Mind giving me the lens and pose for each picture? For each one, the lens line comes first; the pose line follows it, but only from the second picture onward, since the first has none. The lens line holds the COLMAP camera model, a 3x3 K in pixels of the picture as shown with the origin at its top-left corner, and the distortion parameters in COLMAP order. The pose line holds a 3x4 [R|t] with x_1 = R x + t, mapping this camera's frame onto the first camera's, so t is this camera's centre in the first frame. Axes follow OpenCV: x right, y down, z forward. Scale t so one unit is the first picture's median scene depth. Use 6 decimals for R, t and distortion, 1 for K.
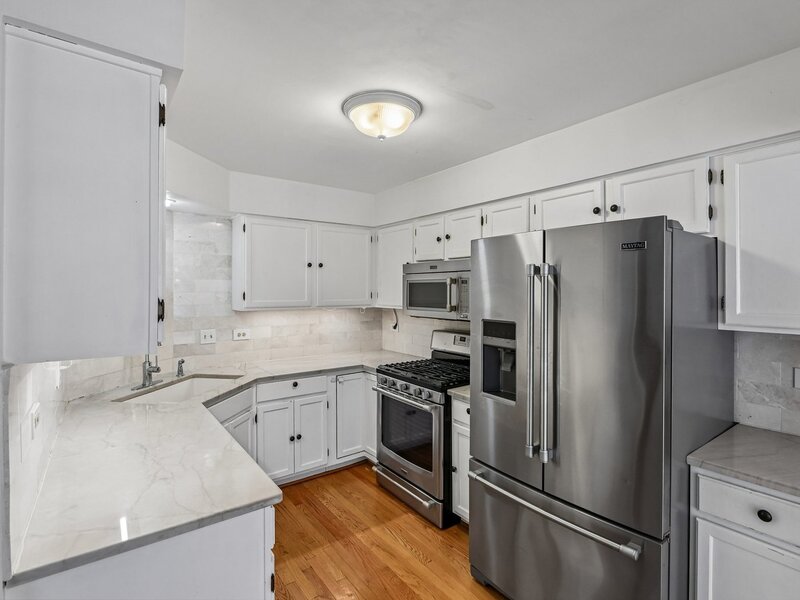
lens RADIAL K [[407.0, 0, 396.7], [0, 407.0, 289.8], [0, 0, 1]] dist [-0.001353, -0.000410]
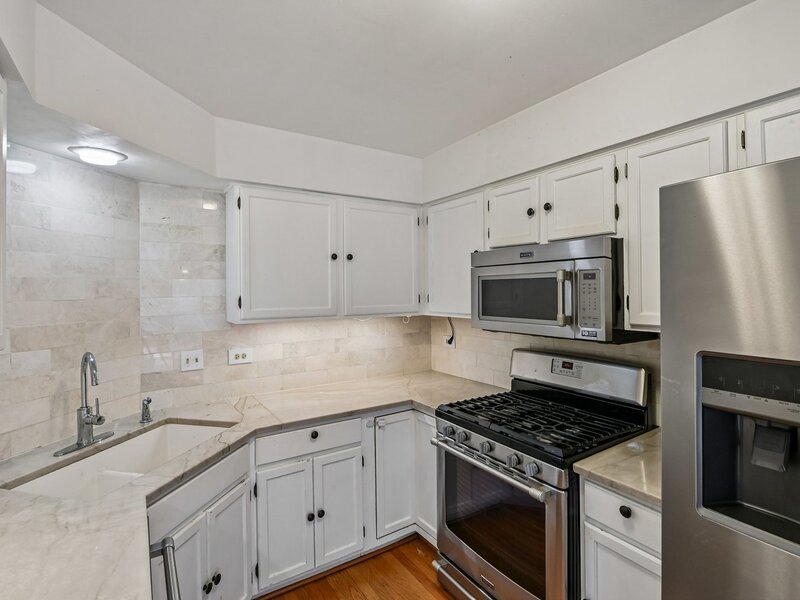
lens RADIAL K [[407.0, 0, 396.7], [0, 407.0, 289.8], [0, 0, 1]] dist [-0.001353, -0.000410]
pose [[0.998098, -0.010751, -0.060698, -0.069999], [0.010571, 0.999939, -0.003295, -0.000553], [0.060730, 0.002647, 0.998151, 0.331722]]
